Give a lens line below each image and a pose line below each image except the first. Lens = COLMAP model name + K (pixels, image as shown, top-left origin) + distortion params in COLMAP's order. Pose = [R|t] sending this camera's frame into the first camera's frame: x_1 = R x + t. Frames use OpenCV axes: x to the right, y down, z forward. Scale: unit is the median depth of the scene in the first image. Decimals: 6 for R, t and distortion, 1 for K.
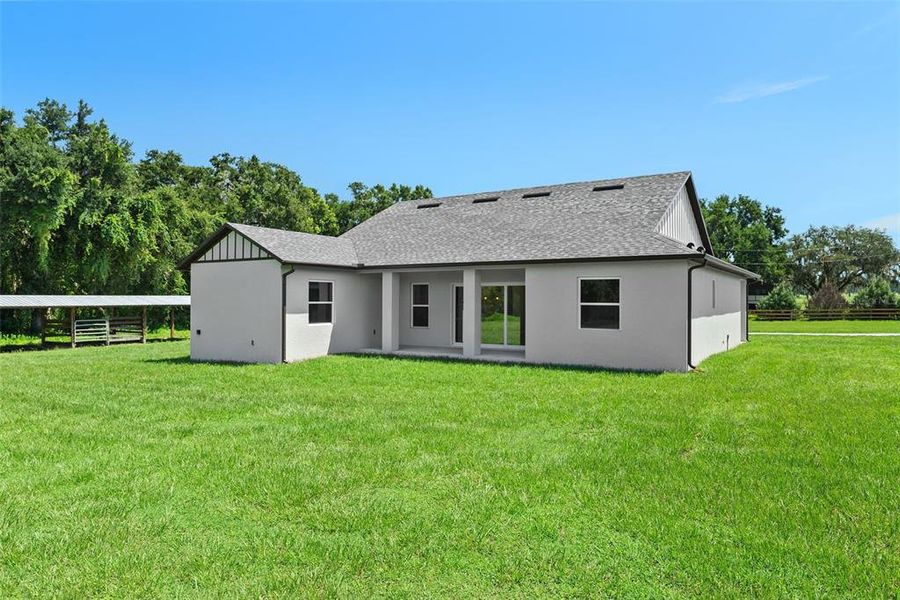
lens RADIAL K [[656.5, 0, 447.4], [0, 656.5, 296.1], [0, 0, 1]] dist [0.017851, -0.007021]
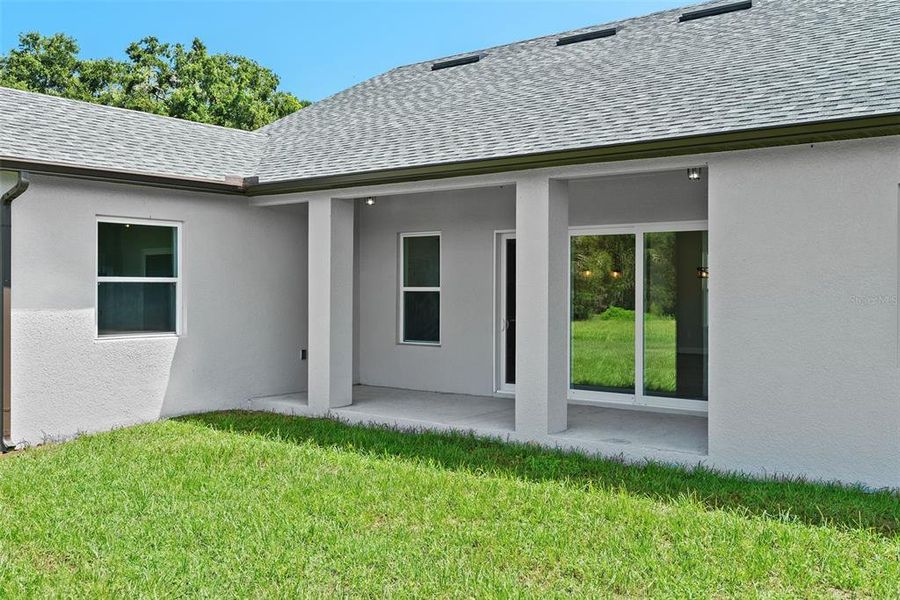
lens RADIAL K [[800.5, 0, 457.1], [0, 800.5, 293.4], [0, 0, 1]] dist [-0.000239, 0.026843]
pose [[0.993024, -0.000946, -0.117910, 0.038408], [0.002095, 0.999952, 0.009623, 0.012899], [0.117895, -0.009803, 0.992978, 0.521127]]
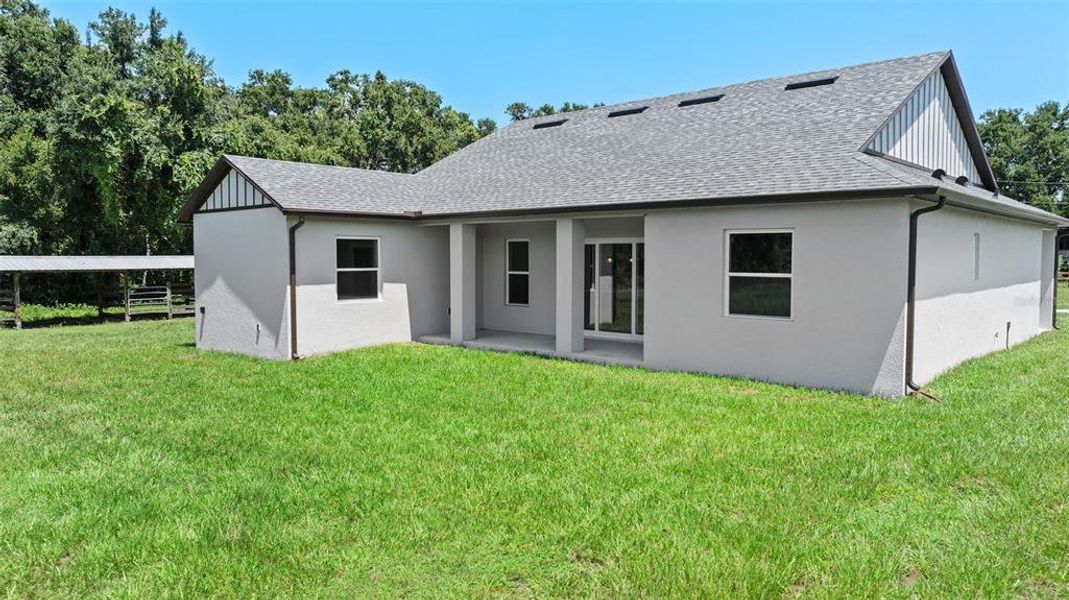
lens RADIAL K [[768.0, 0, 568.5], [0, 768.0, 297.8], [0, 0, 1]] dist [-0.007429, 0.011848]
pose [[0.982822, 0.008286, -0.184369, 0.156638], [0.003768, 0.997882, 0.064934, -0.010641], [0.184517, -0.064513, 0.980710, 0.234029]]
